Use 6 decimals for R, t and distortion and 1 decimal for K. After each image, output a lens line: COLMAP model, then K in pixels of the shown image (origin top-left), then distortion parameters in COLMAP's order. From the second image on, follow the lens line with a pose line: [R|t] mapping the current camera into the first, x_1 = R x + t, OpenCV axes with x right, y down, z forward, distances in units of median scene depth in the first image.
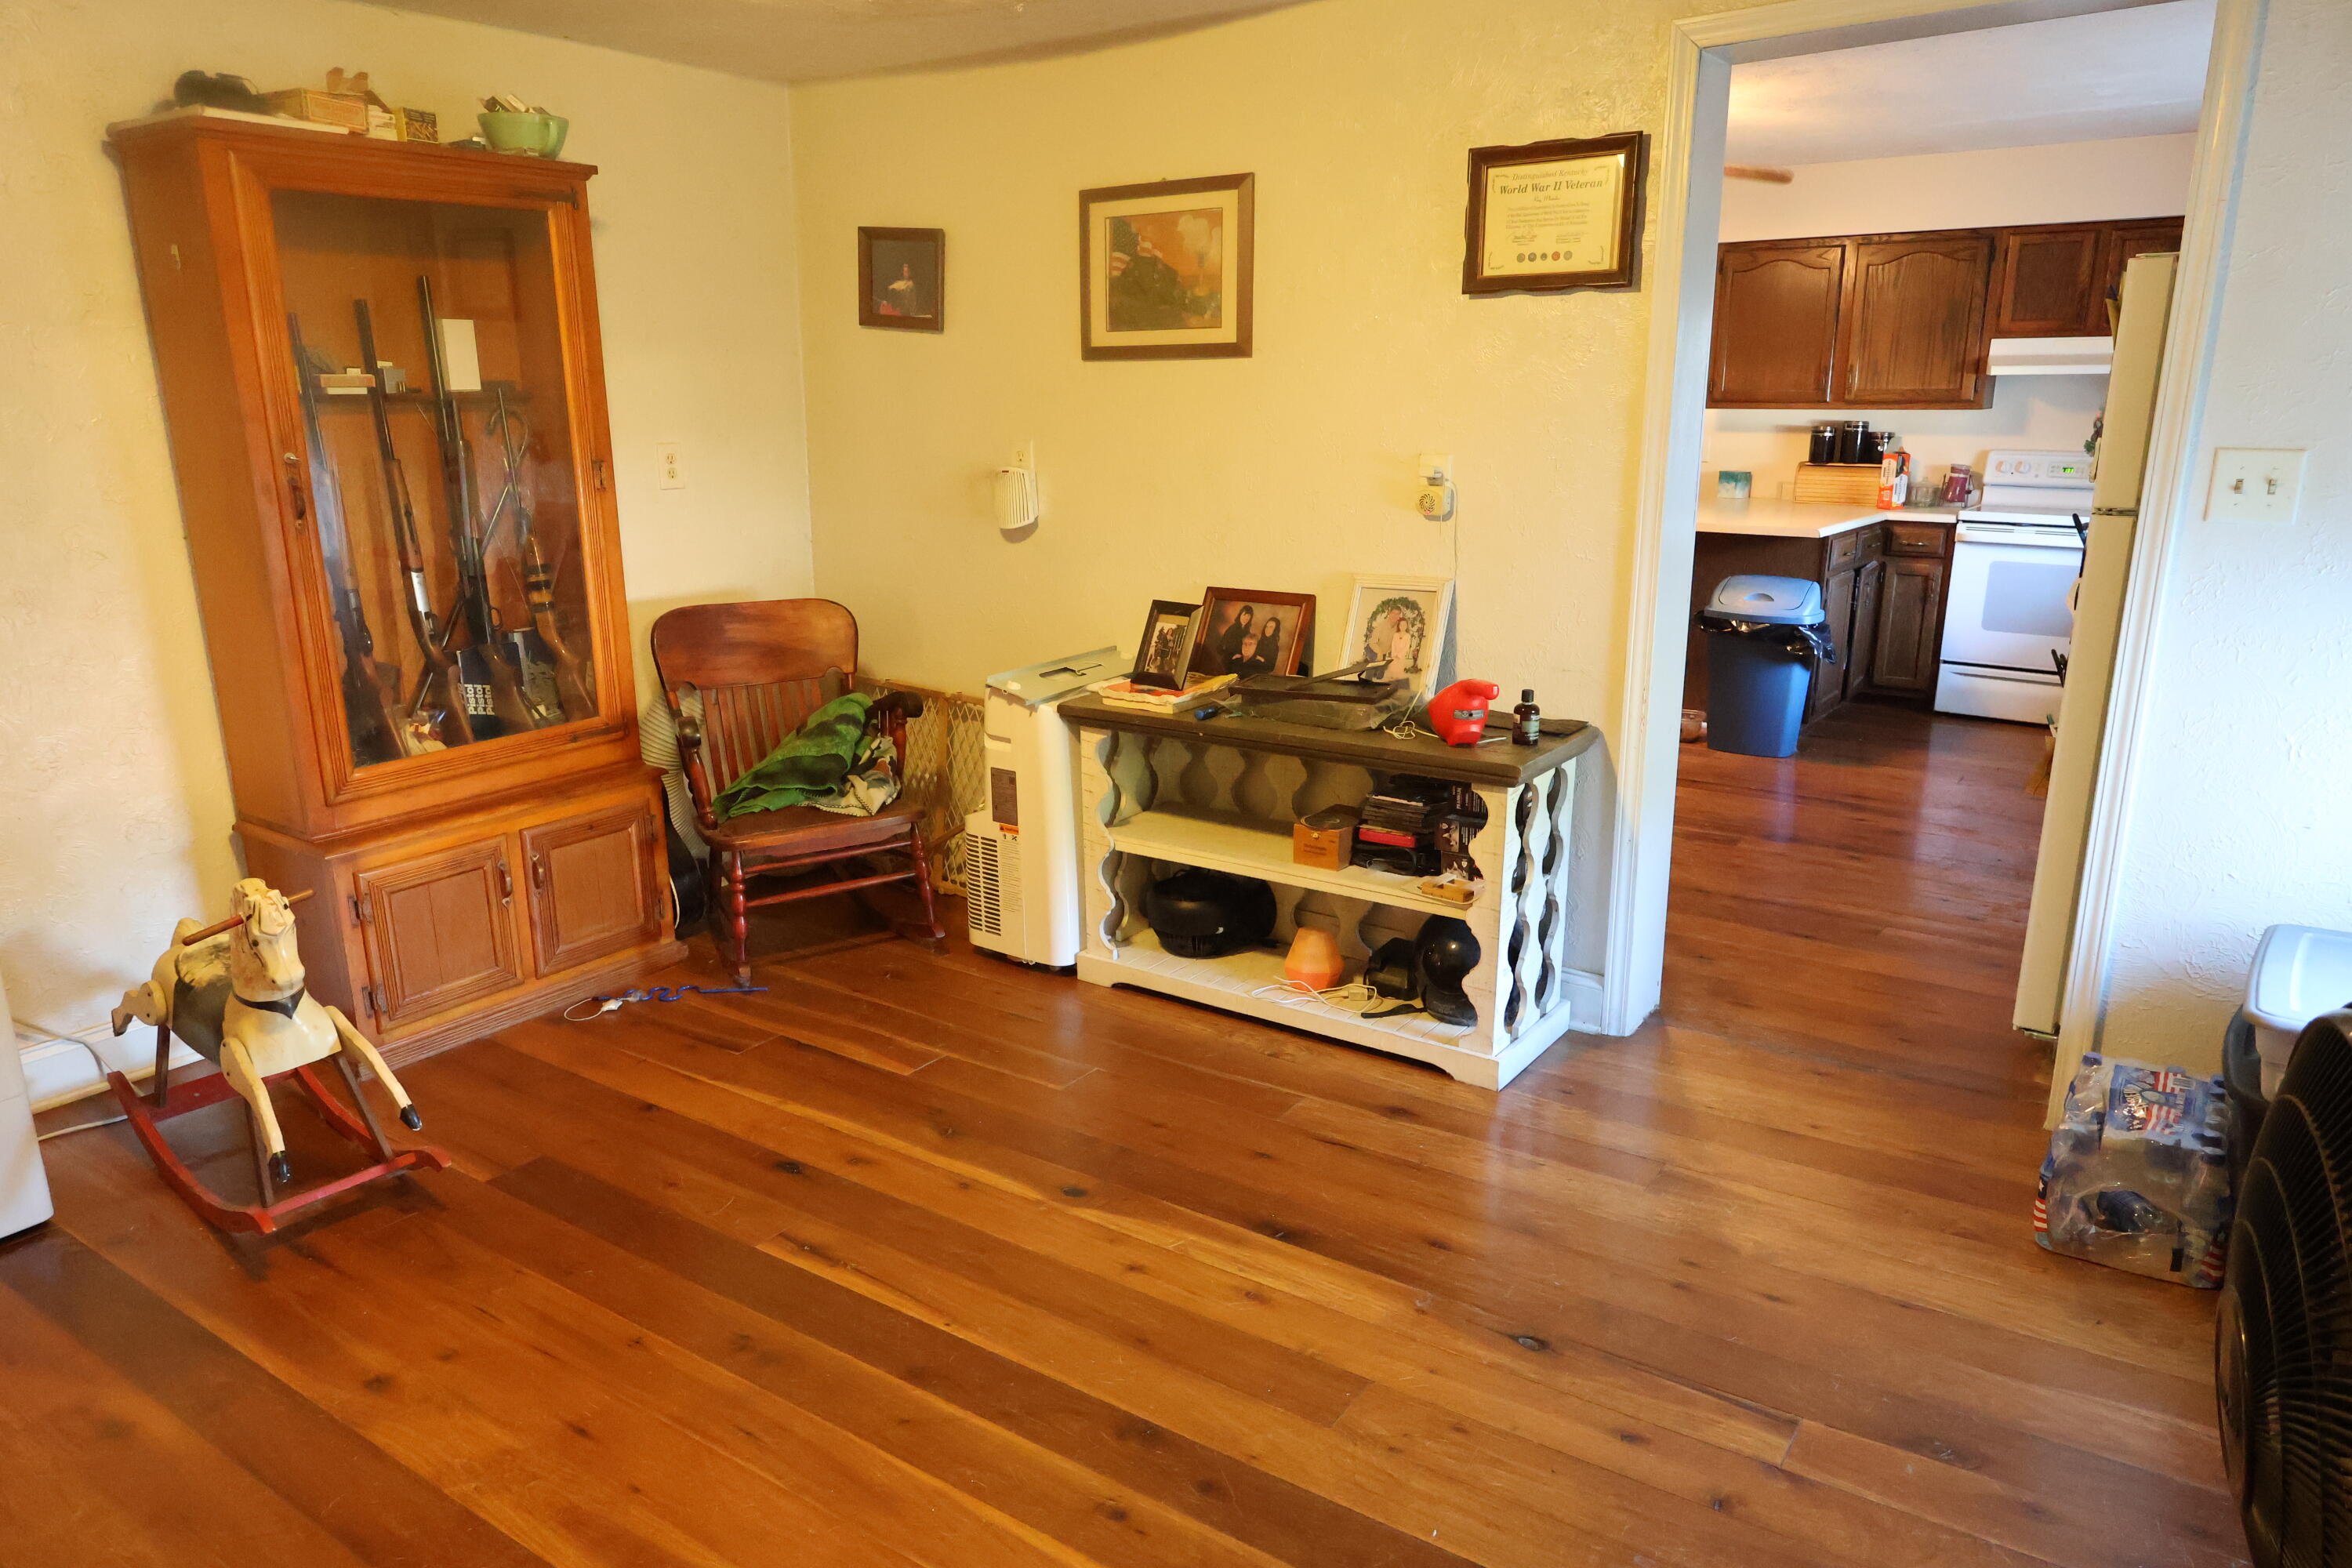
lens RADIAL K [[1534.6, 0, 1175.5], [0, 1534.6, 781.7], [0, 0, 1]] dist [0.006892, -0.004333]
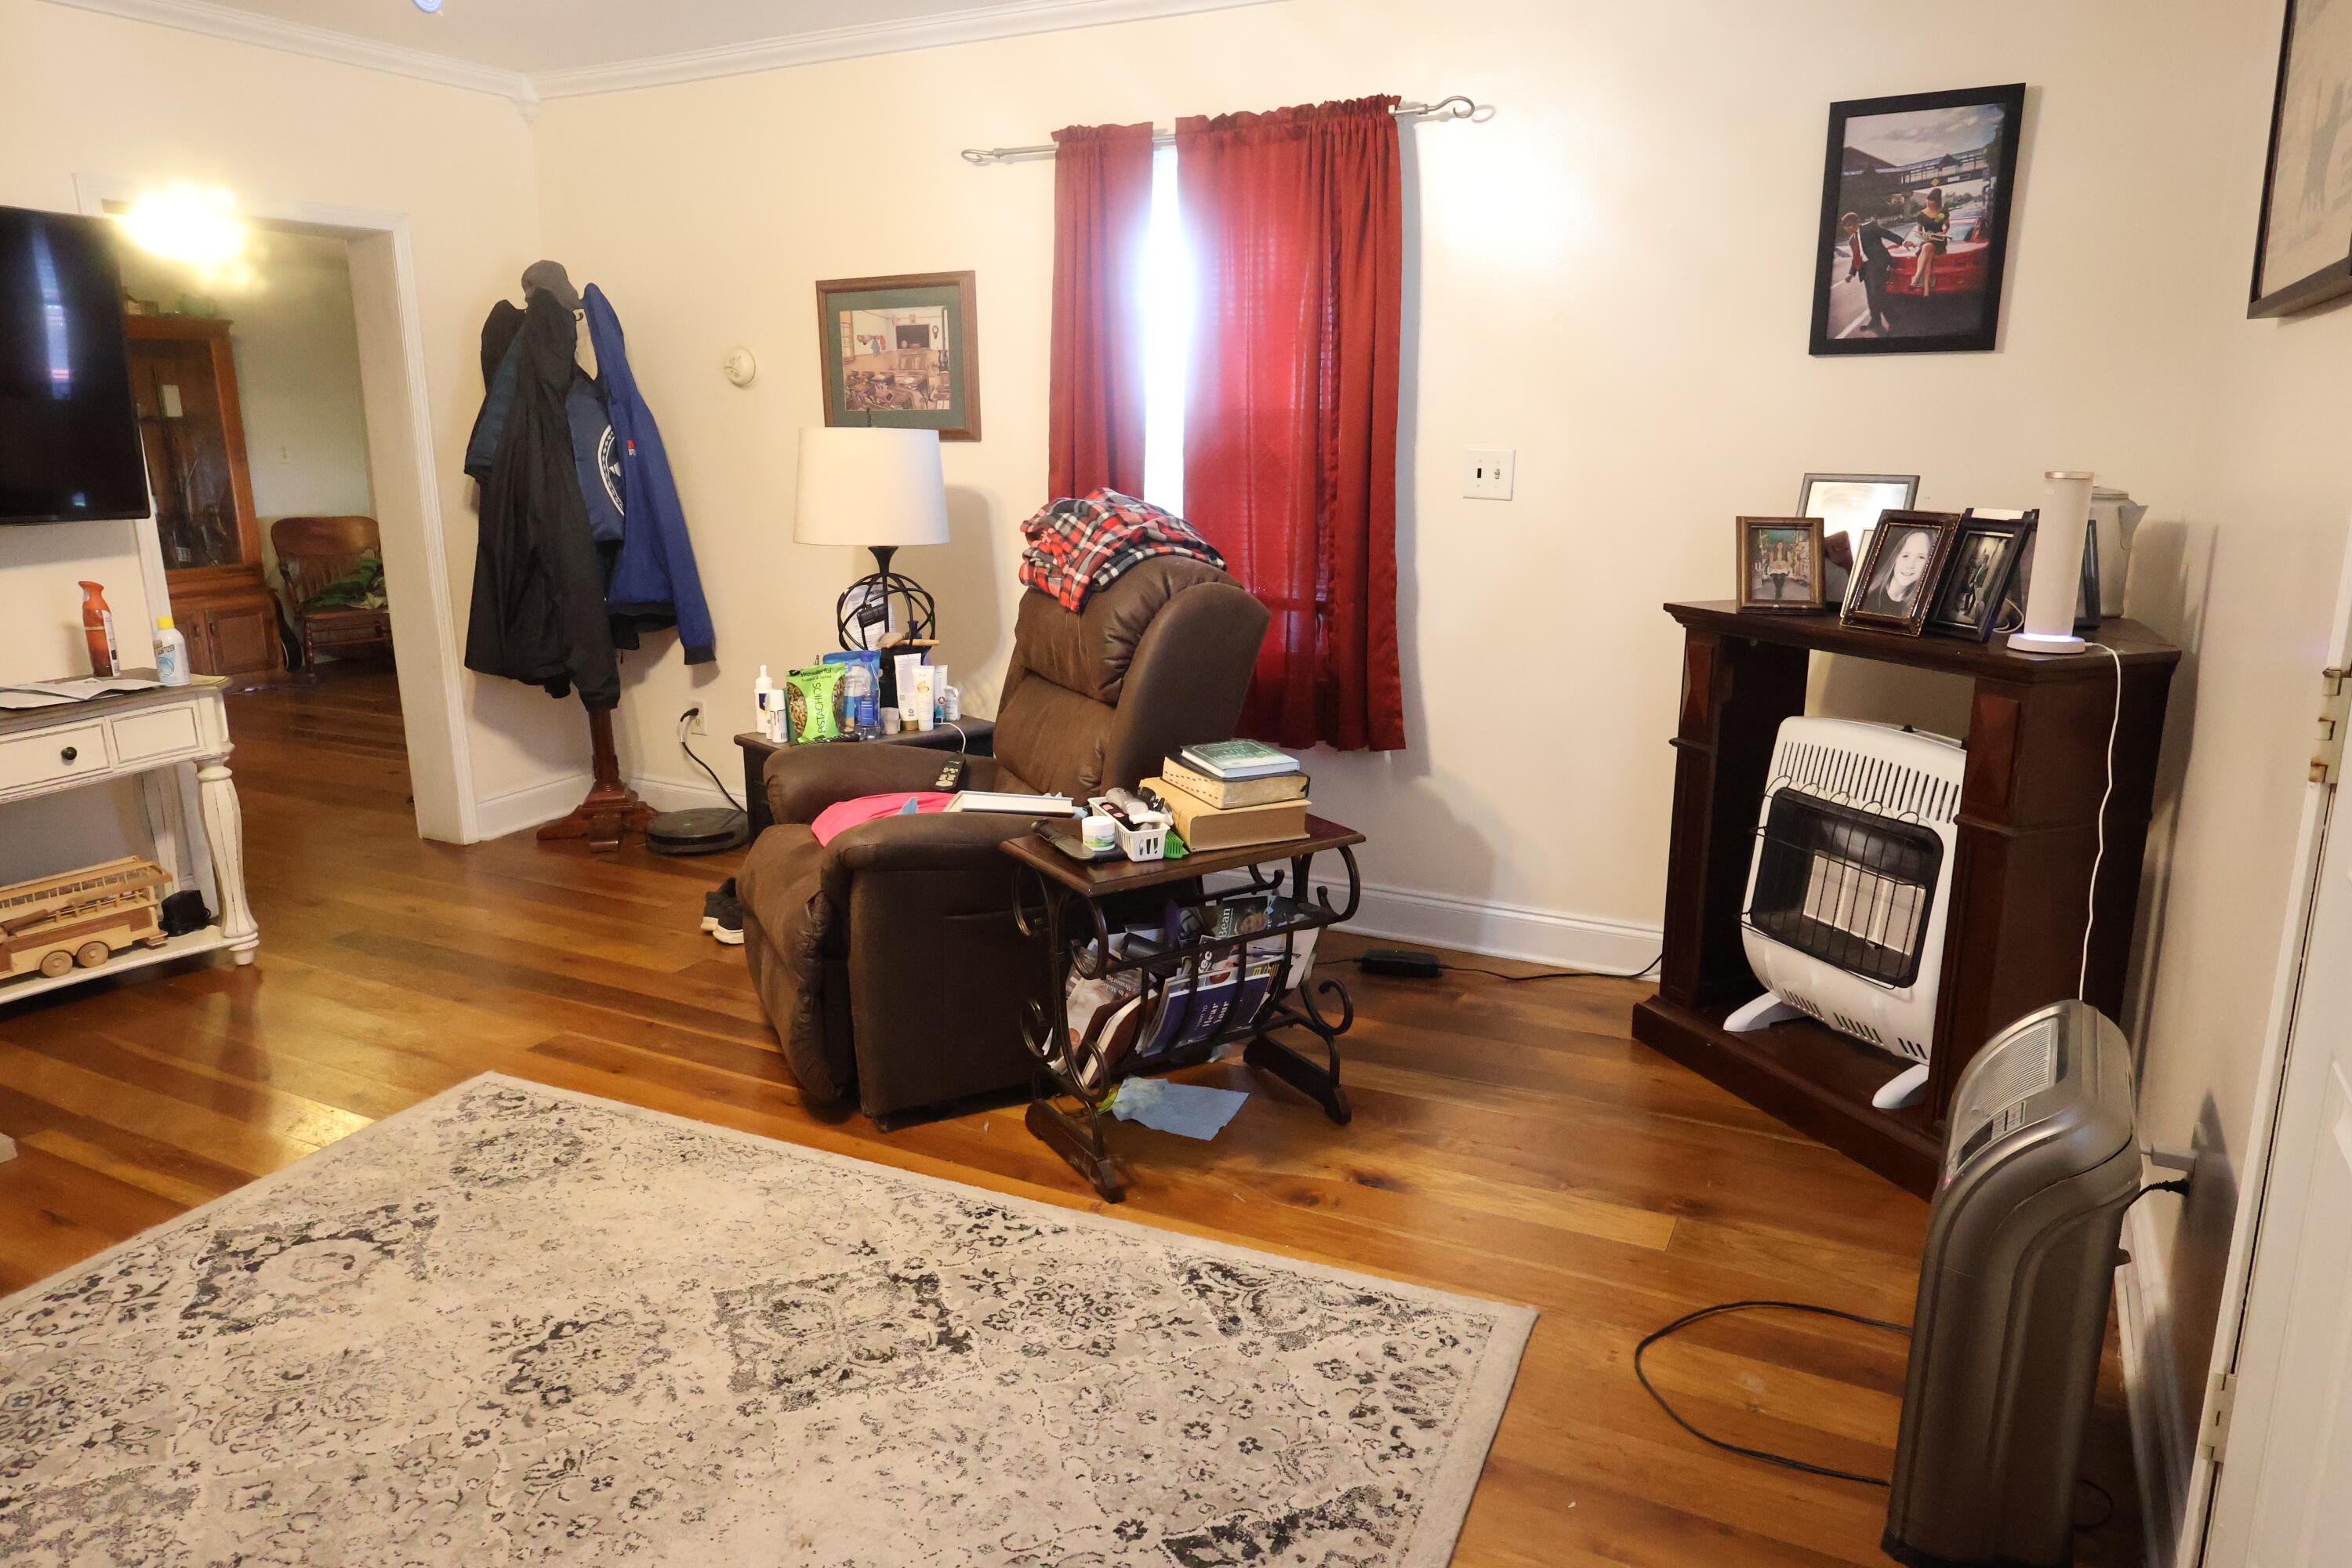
lens RADIAL K [[1534.6, 0, 1174.2], [0, 1534.6, 784.3], [0, 0, 1]] dist [0.006892, -0.004333]
pose [[0.993560, -0.025192, 0.110467, 0.849440], [0.027405, 0.999452, -0.018564, 0.425332], [-0.109939, 0.021472, 0.993706, -1.616131]]
